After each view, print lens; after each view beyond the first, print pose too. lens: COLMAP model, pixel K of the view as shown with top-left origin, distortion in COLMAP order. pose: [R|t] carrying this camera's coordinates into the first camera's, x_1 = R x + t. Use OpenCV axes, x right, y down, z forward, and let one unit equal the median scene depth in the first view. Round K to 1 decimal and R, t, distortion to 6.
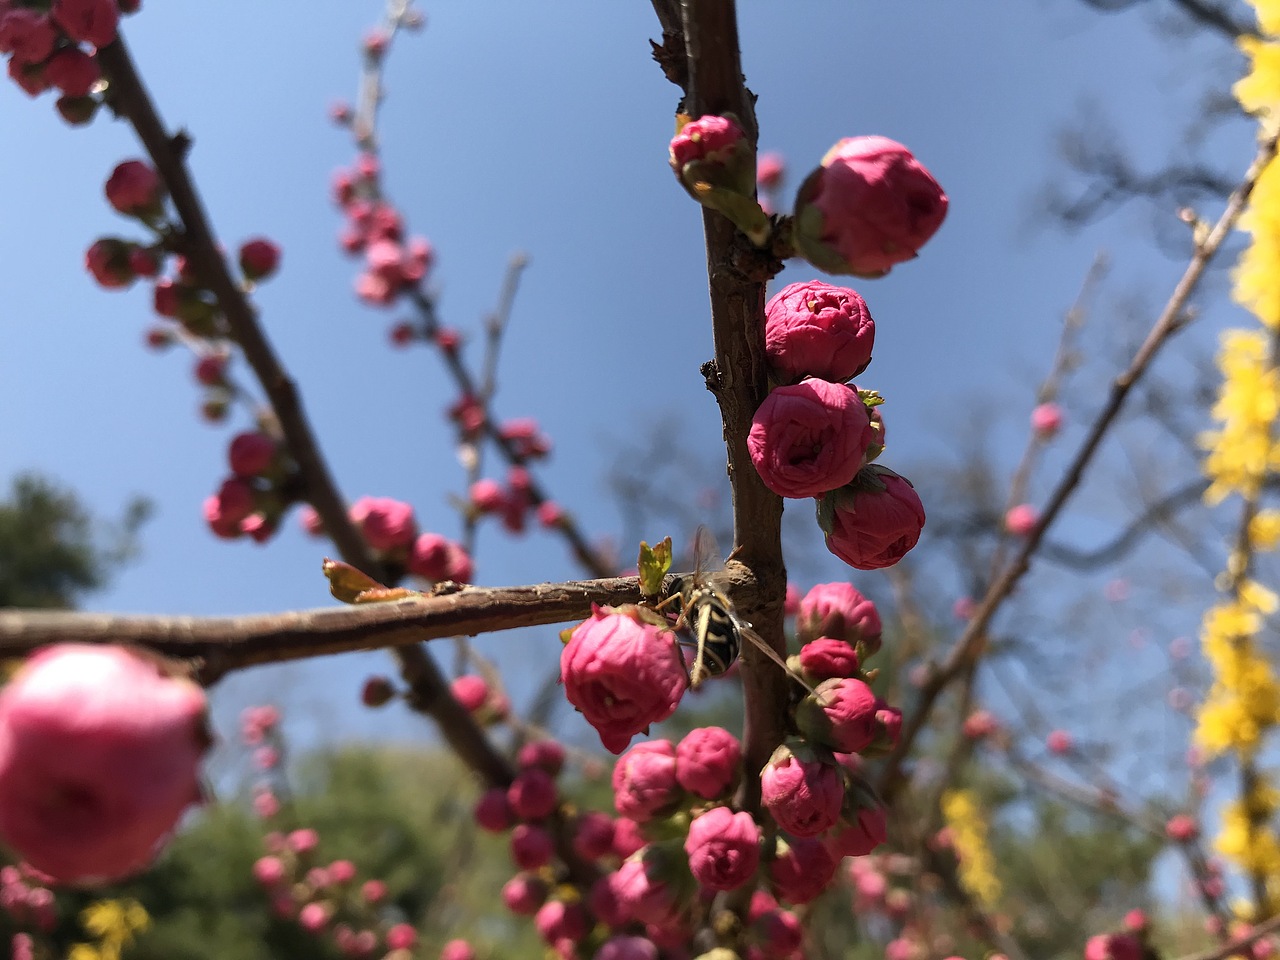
lens RADIAL K [[1066.7, 0, 640.0], [0, 1066.7, 480.0], [0, 0, 1]] dist [0.004684, -0.001026]
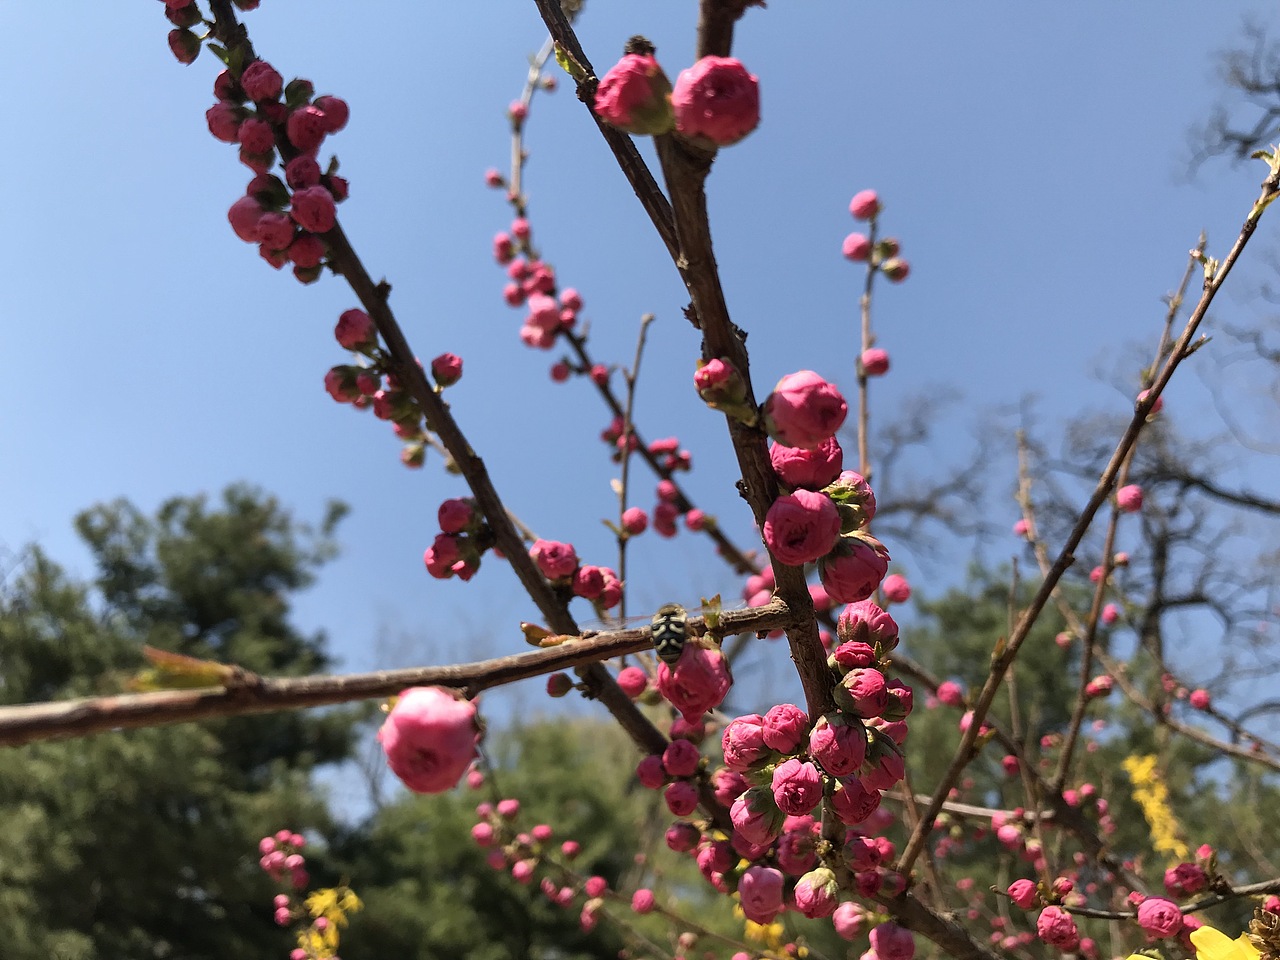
lens RADIAL K [[1097.6, 0, 639.3], [0, 1097.6, 483.7], [0, 0, 1]] dist [0.033048, -0.193405]
pose [[0.985052, -0.070983, -0.156955, 0.158438], [0.075798, 0.996812, 0.024901, -0.144332], [0.154687, -0.036425, 0.987292, -0.599967]]
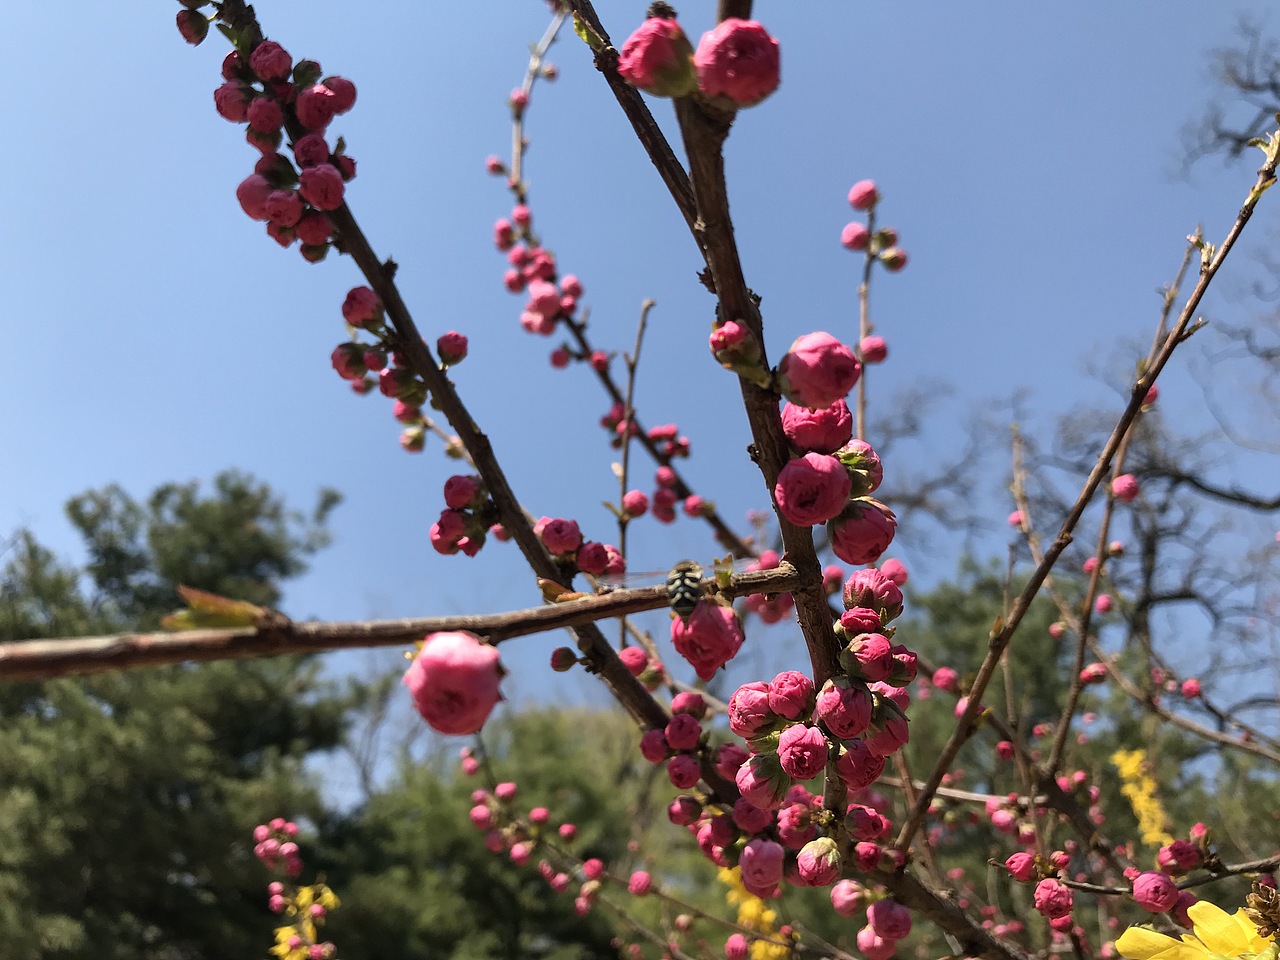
lens RADIAL K [[1097.6, 0, 639.3], [0, 1097.6, 483.7], [0, 0, 1]] dist [0.033048, -0.193405]
pose [[0.986746, -0.064453, -0.148923, 0.128573], [0.069245, 0.997228, 0.027215, -0.098623], [0.146756, -0.037166, 0.988474, -0.634219]]
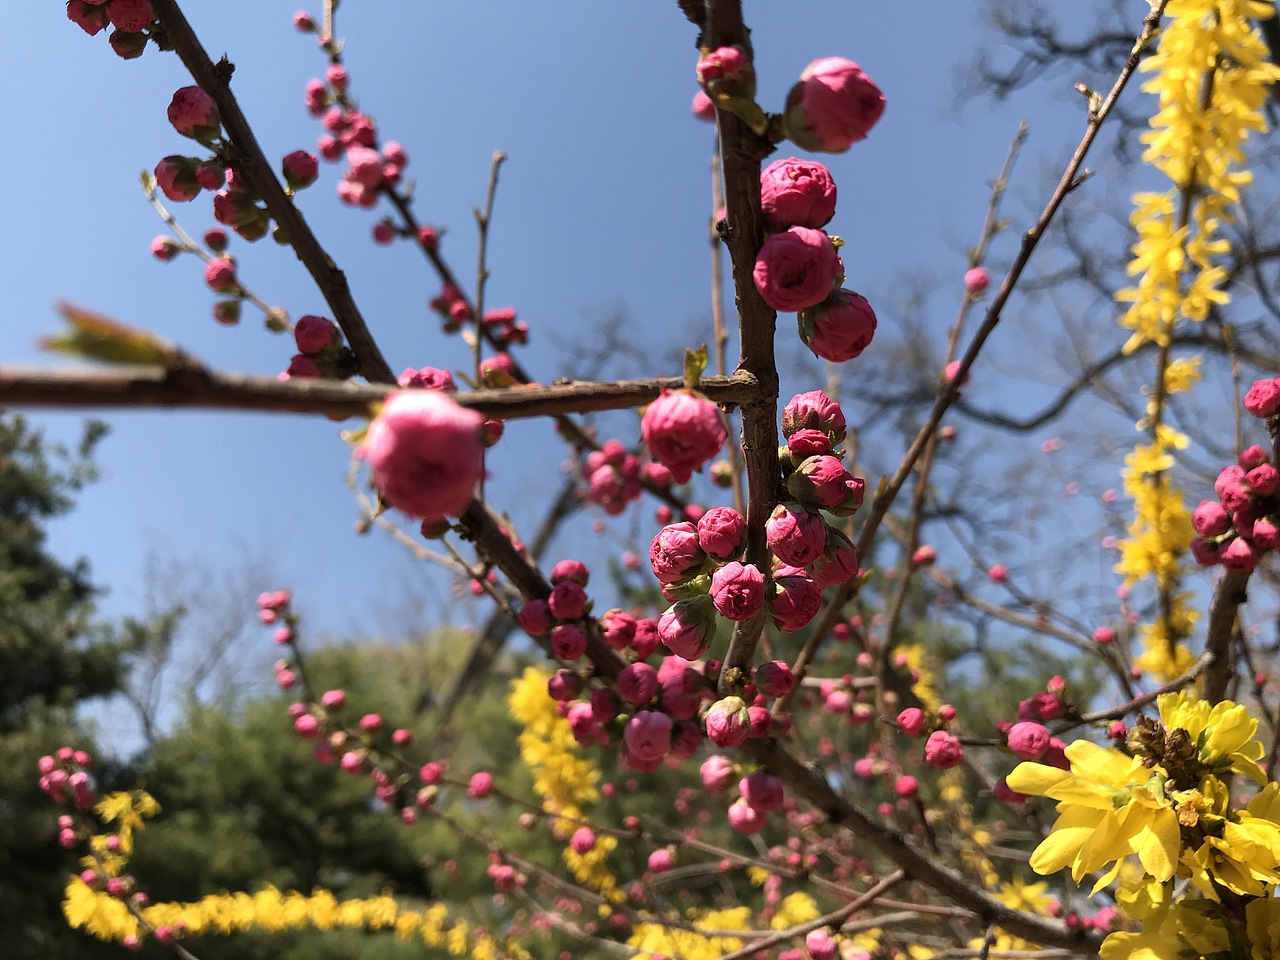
lens RADIAL K [[1078.9, 0, 625.4], [0, 1078.9, 508.1], [0, 0, 1]] dist [-0.005389, -0.055000]
pose [[0.997049, -0.068827, 0.034012, -0.124210], [0.064235, 0.990522, 0.121413, 0.076618], [-0.042046, -0.118869, 0.992019, -0.413007]]
